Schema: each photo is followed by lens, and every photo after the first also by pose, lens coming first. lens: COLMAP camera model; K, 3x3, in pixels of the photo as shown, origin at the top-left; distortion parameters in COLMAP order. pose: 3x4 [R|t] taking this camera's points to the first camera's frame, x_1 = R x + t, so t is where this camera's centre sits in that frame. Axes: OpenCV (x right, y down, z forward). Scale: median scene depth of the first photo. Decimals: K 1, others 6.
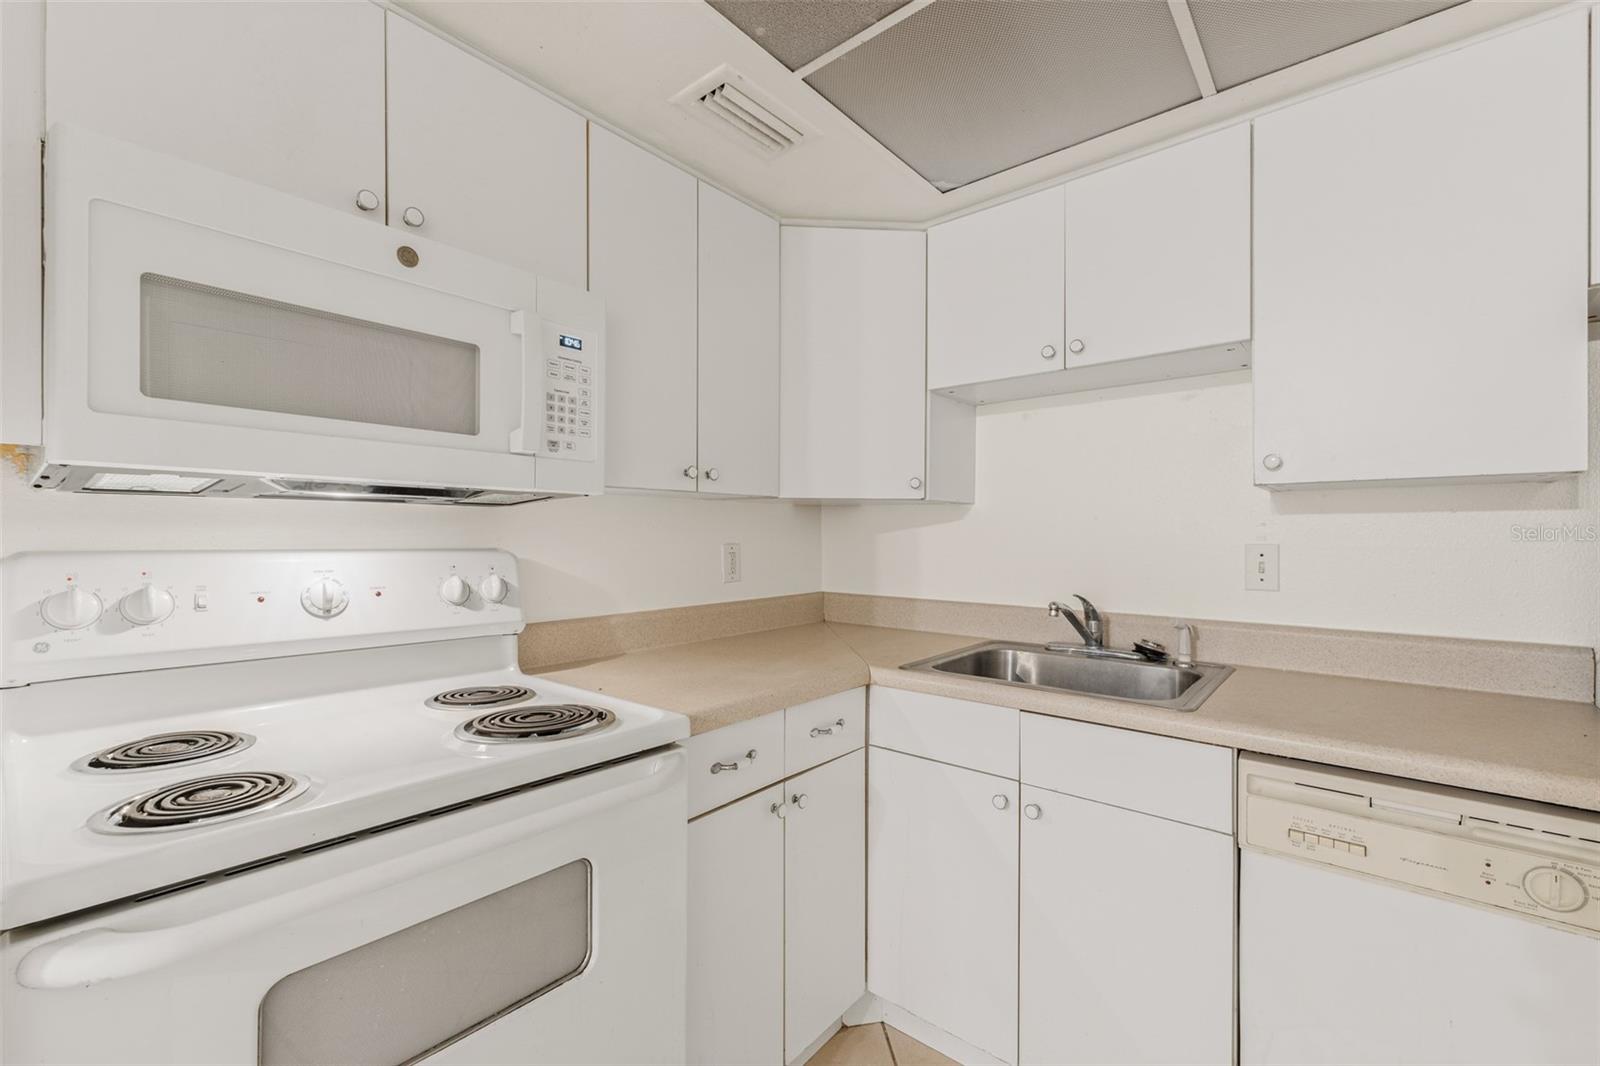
lens RADIAL K [[685.8, 0, 793.1], [0, 685.8, 535.6], [0, 0, 1]] dist [0.005169, 0.000236]
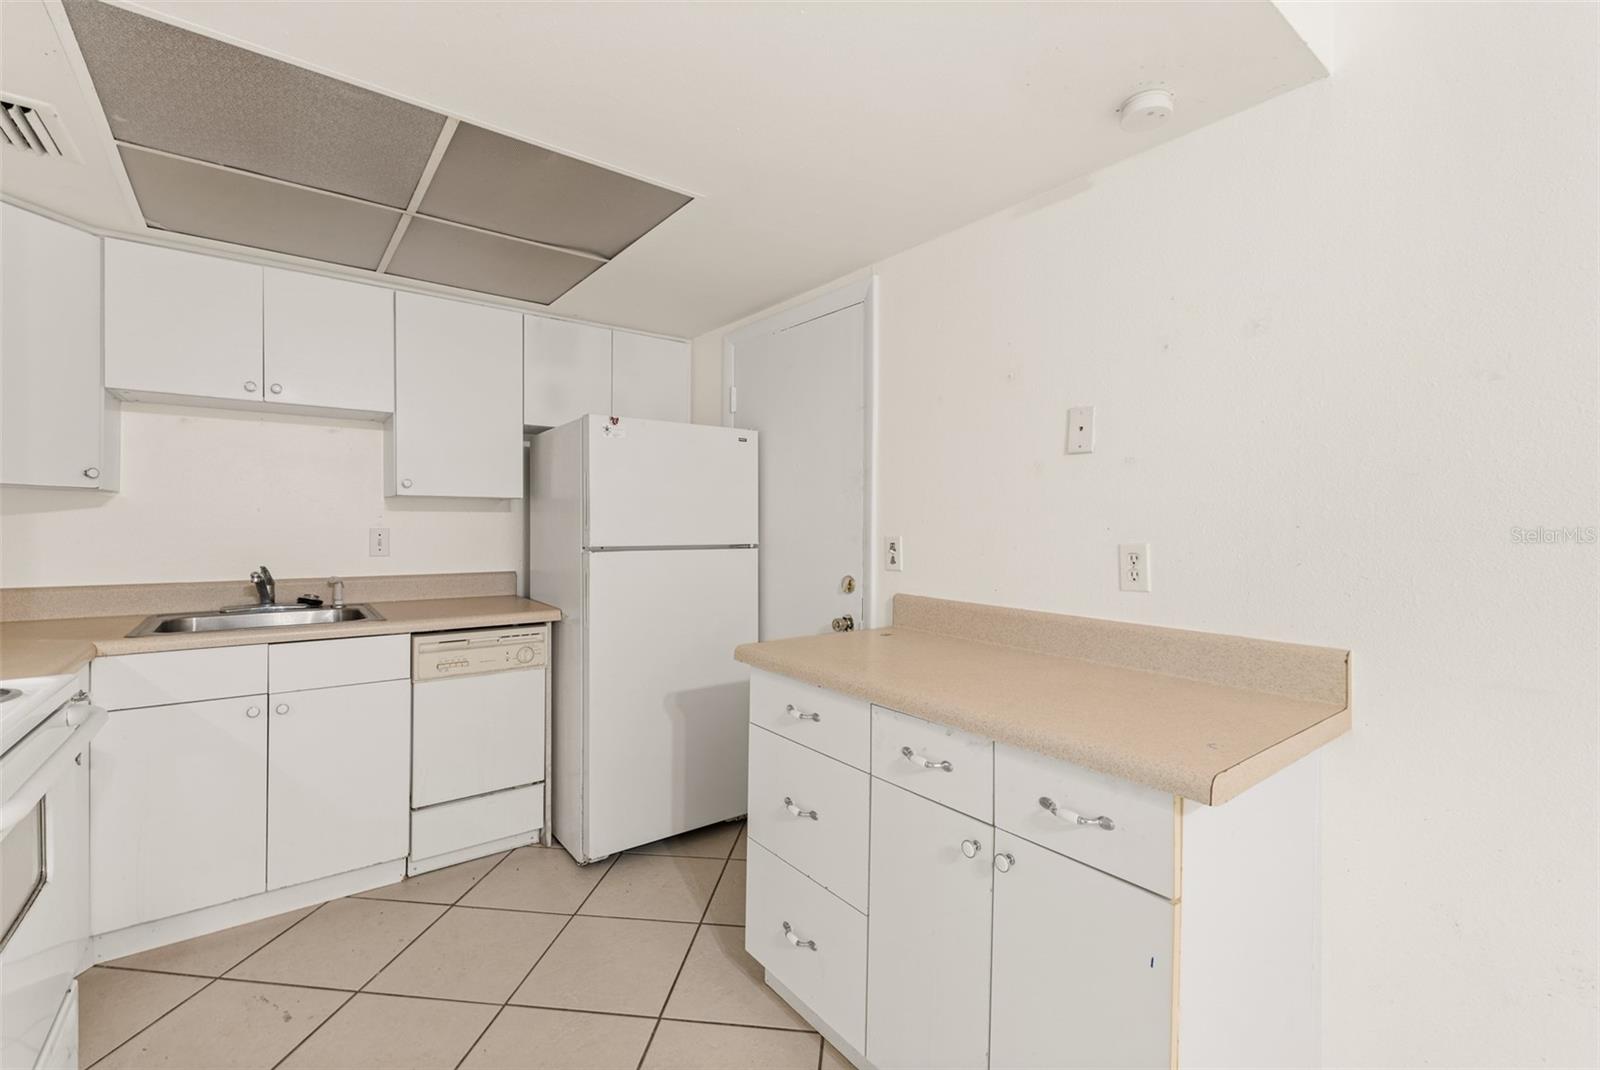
lens RADIAL K [[683.0, 0, 795.5], [0, 683.0, 534.0], [0, 0, 1]] dist [0.000867, 0.000082]
pose [[0.211701, -0.014620, 0.977225, -0.719636], [-0.006459, 0.999845, 0.016358, -0.007216], [-0.977313, -0.009774, 0.211573, -0.333970]]
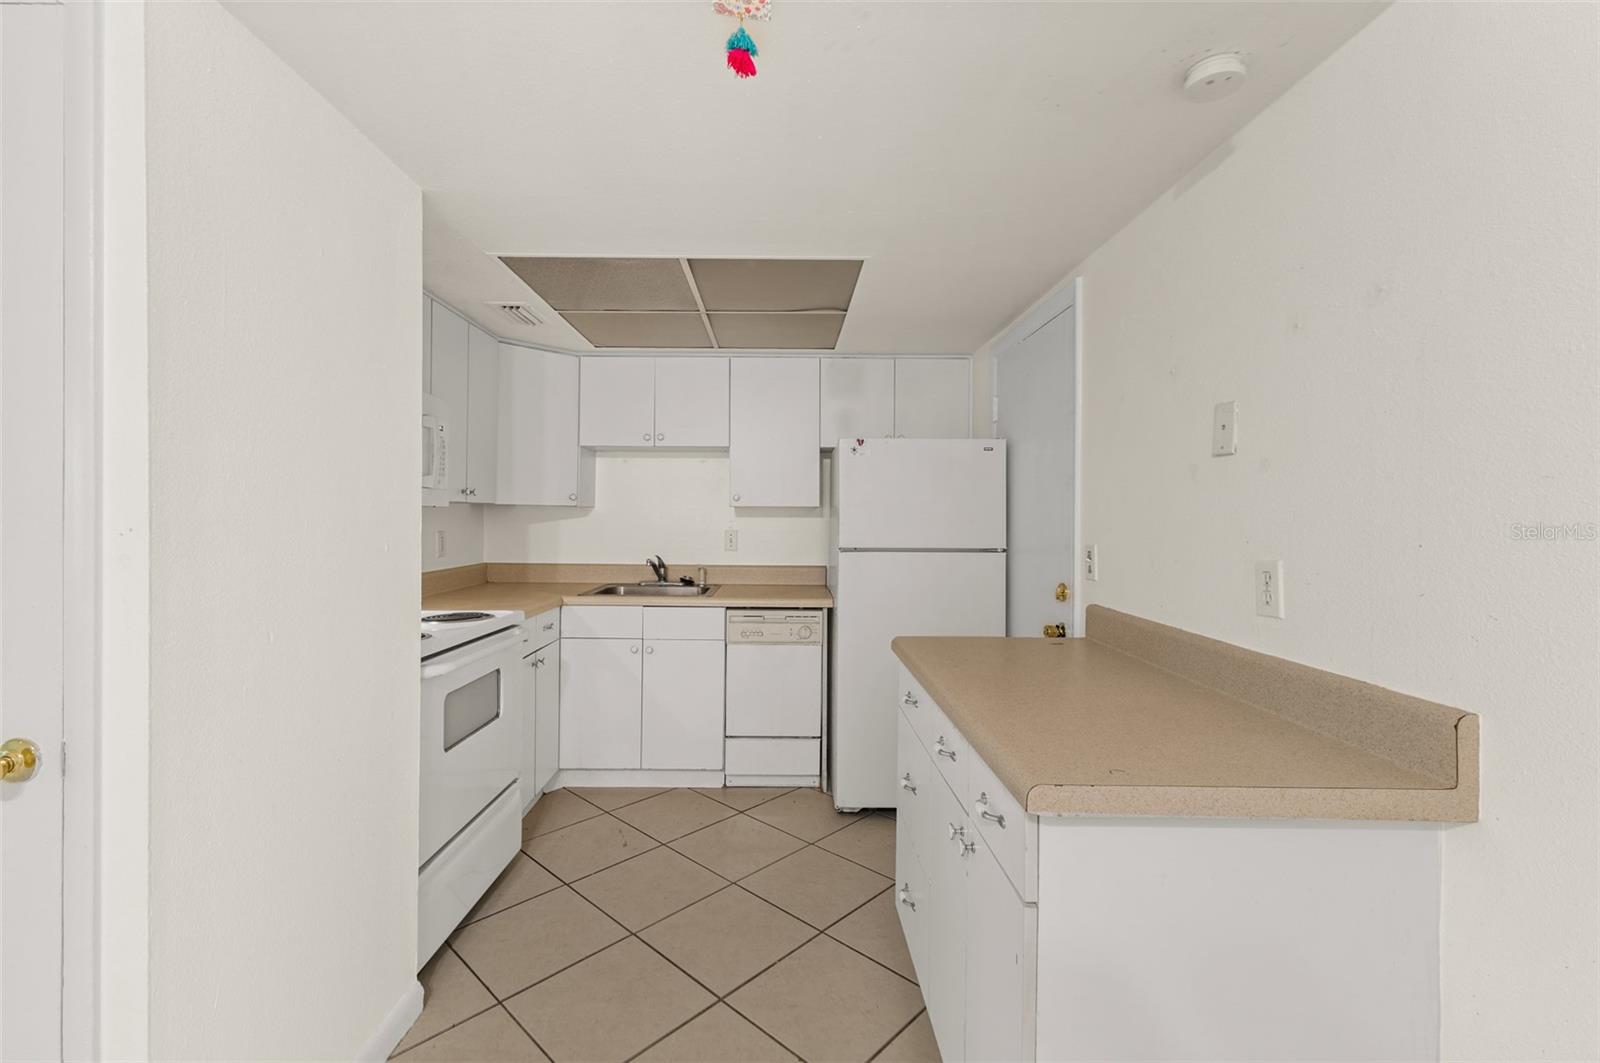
lens RADIAL K [[685.8, 0, 795.0], [0, 685.8, 519.4], [0, 0, 1]] dist [0.005169, 0.000236]
pose [[0.754958, 0.003061, 0.655766, -0.644422], [-0.005817, 0.999981, 0.002029, -0.028368], [-0.655747, -0.005346, 0.754962, -0.849120]]
